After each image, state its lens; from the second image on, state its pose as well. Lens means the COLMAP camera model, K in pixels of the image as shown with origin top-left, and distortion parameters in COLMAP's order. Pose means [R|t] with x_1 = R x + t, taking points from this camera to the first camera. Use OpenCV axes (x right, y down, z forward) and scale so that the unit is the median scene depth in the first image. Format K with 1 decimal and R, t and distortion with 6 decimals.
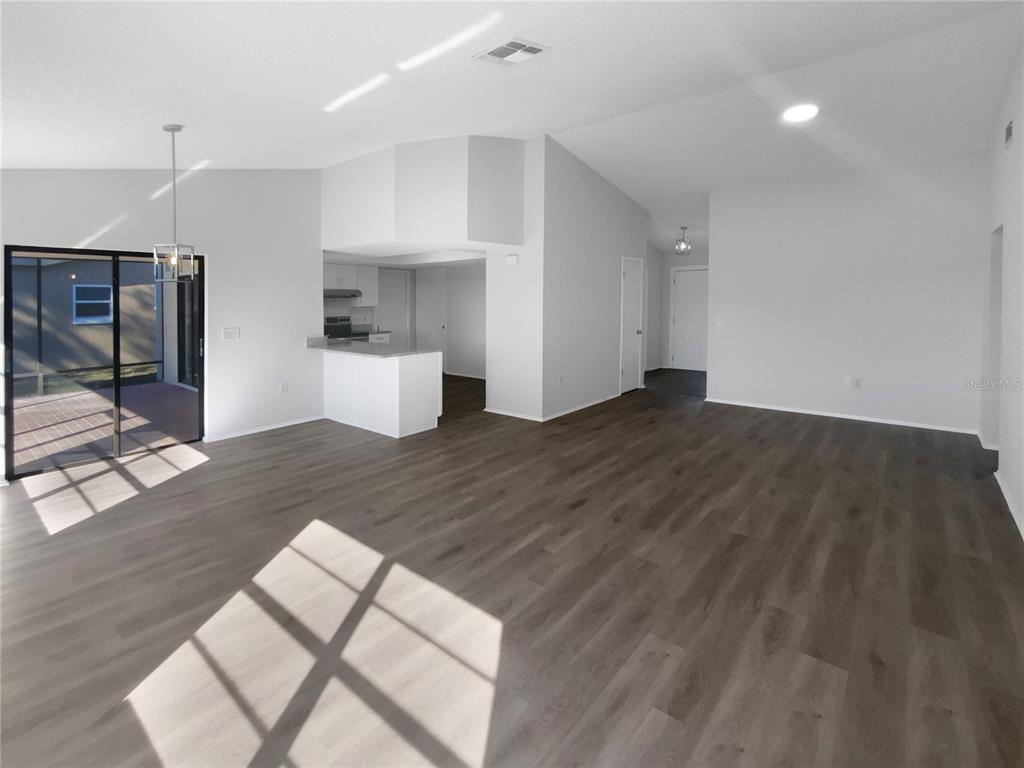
lens RADIAL K [[476.6, 0, 511.5], [0, 476.6, 351.3], [0, 0, 1]] dist [0.001030, 0.000028]
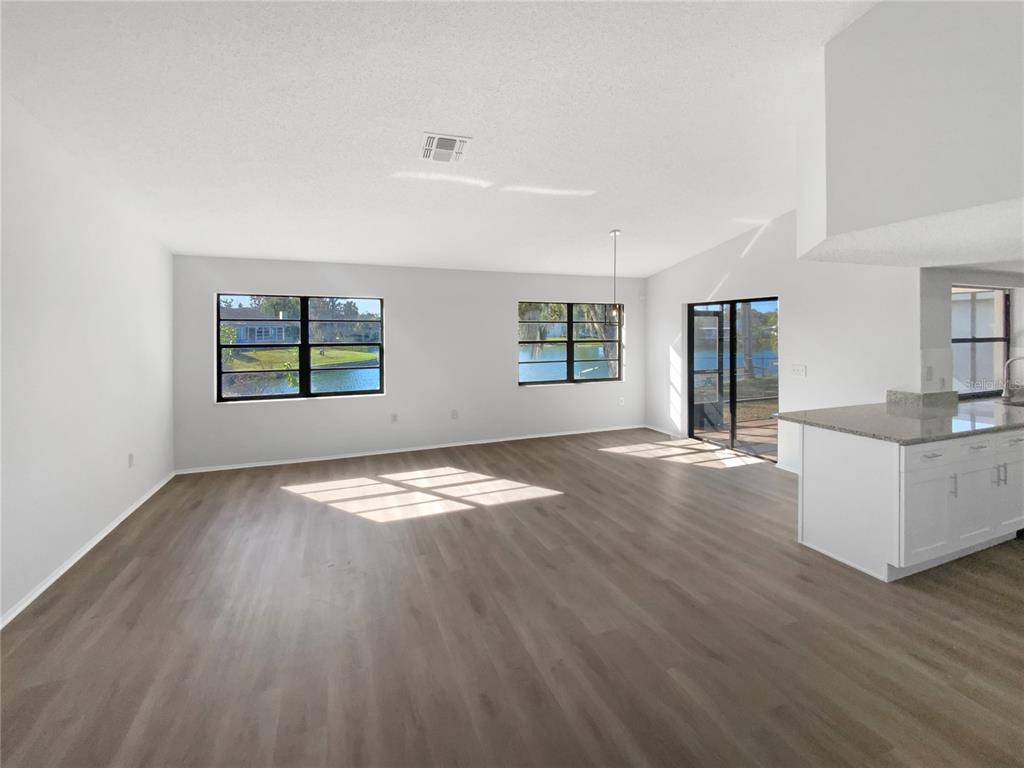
lens RADIAL K [[417.0, 0, 514.3], [0, 417.0, 385.0], [0, 0, 1]] dist [0.000155, -0.000114]
pose [[-0.461961, 0.119382, -0.878829, 0.675952], [-0.091032, 0.979283, 0.180879, -0.165911], [0.882216, 0.163560, -0.441524, 1.300048]]
